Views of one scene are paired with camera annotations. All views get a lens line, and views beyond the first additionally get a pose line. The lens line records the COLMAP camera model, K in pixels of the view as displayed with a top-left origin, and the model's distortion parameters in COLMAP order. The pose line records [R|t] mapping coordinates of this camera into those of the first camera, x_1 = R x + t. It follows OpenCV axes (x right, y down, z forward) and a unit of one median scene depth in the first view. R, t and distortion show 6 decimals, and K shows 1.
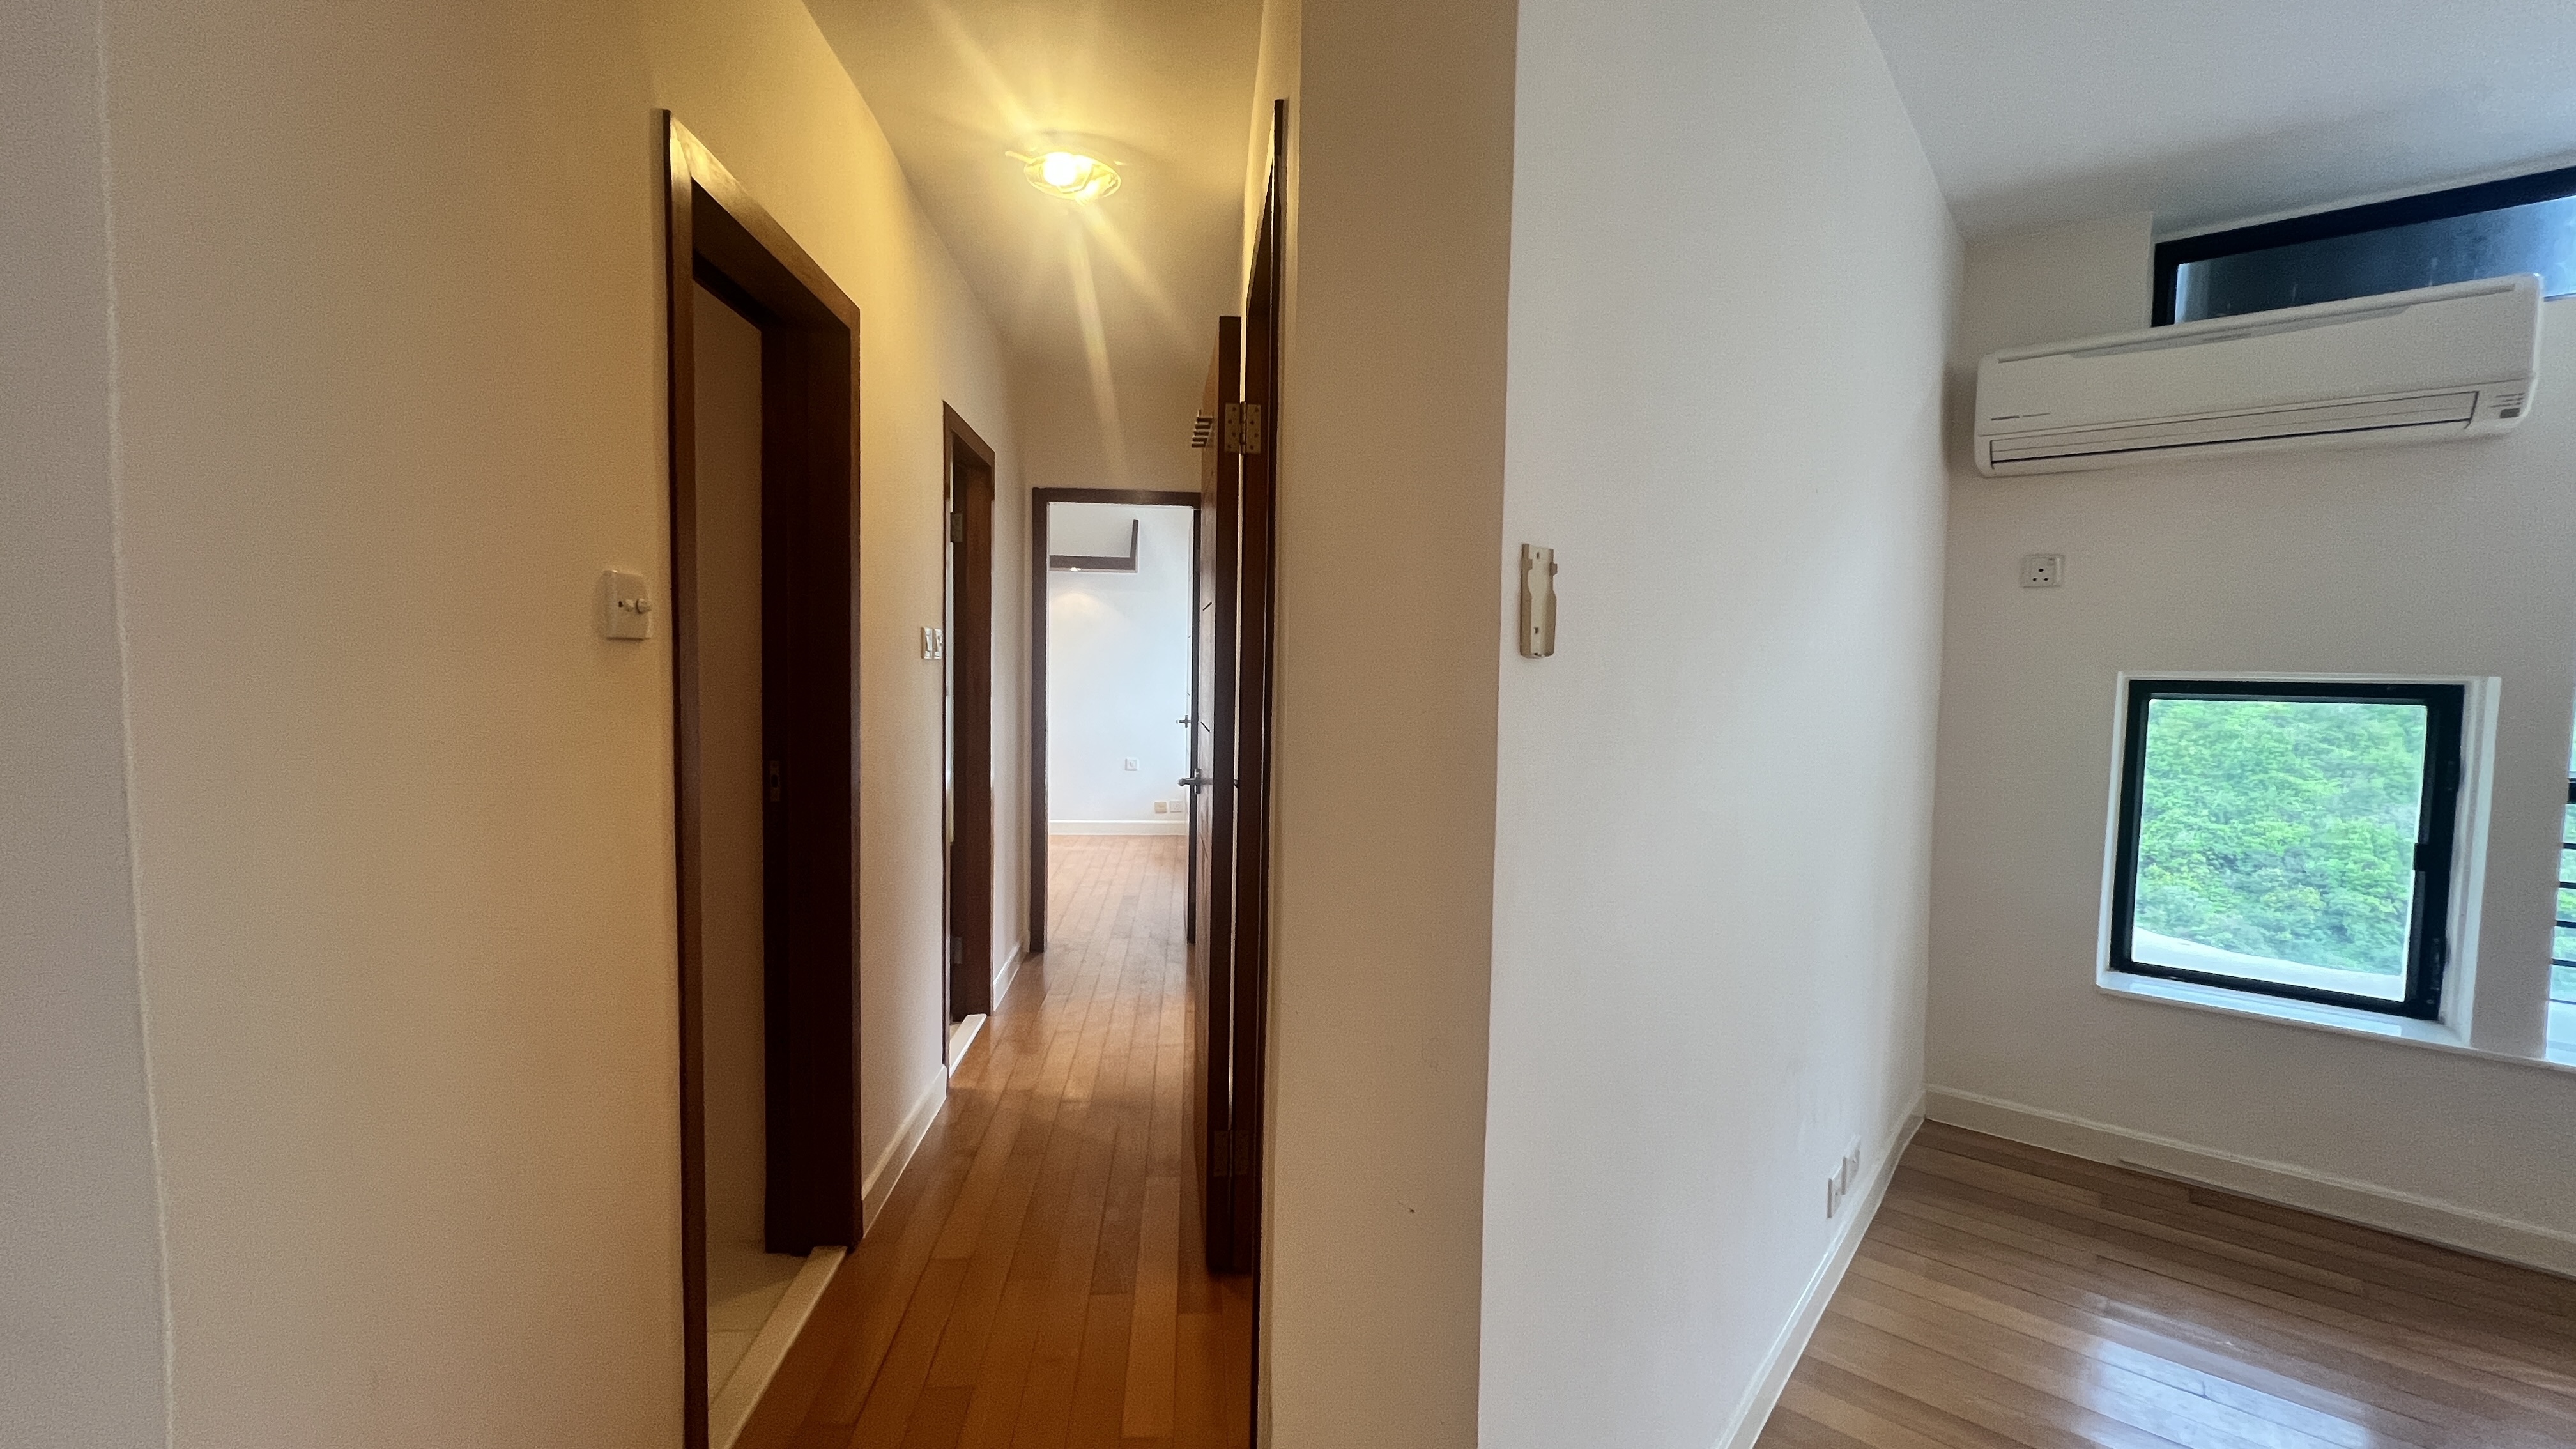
lens RADIAL K [[1050.2, 0, 1288.0], [0, 1050.2, 724.5], [0, 0, 1]] dist [-0.002131, -0.000483]
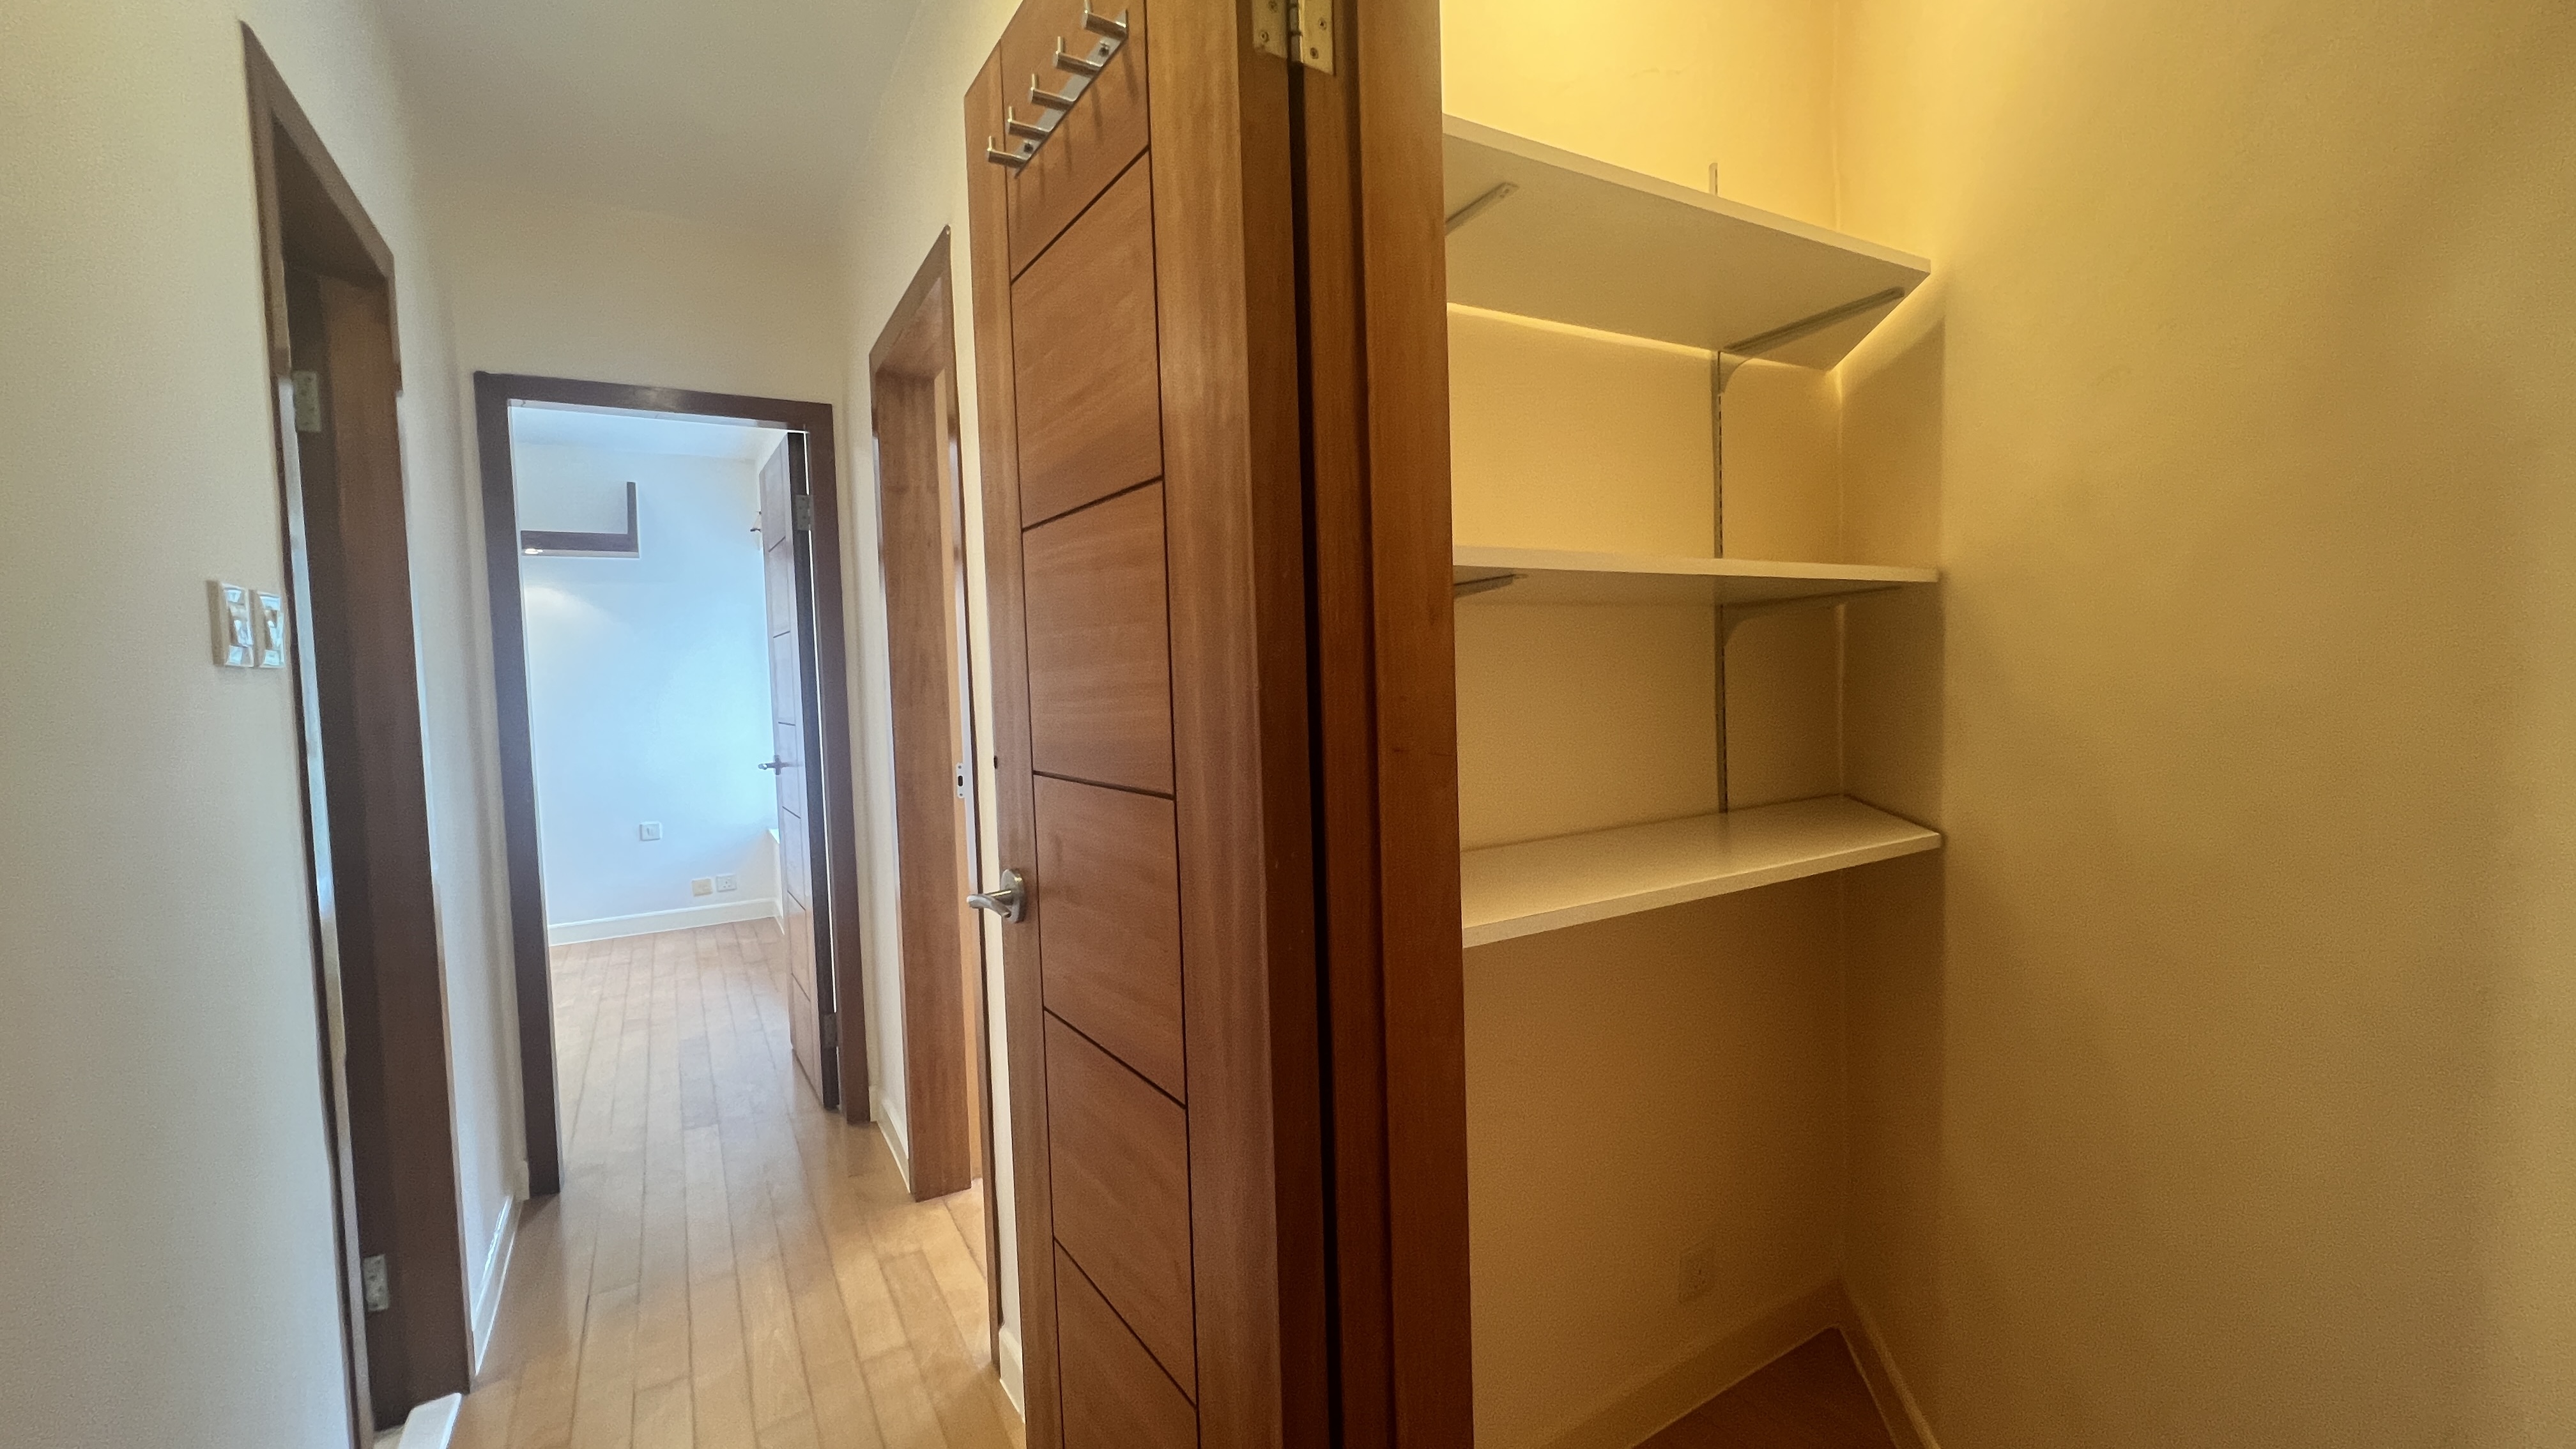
lens RADIAL K [[1050.2, 0, 1288.0], [0, 1050.2, 724.5], [0, 0, 1]] dist [-0.002131, -0.000483]
pose [[0.900581, -0.070586, 0.428920, -0.106643], [0.075142, 0.997153, 0.006327, -0.010278], [-0.428145, 0.026532, 0.903321, 0.319317]]
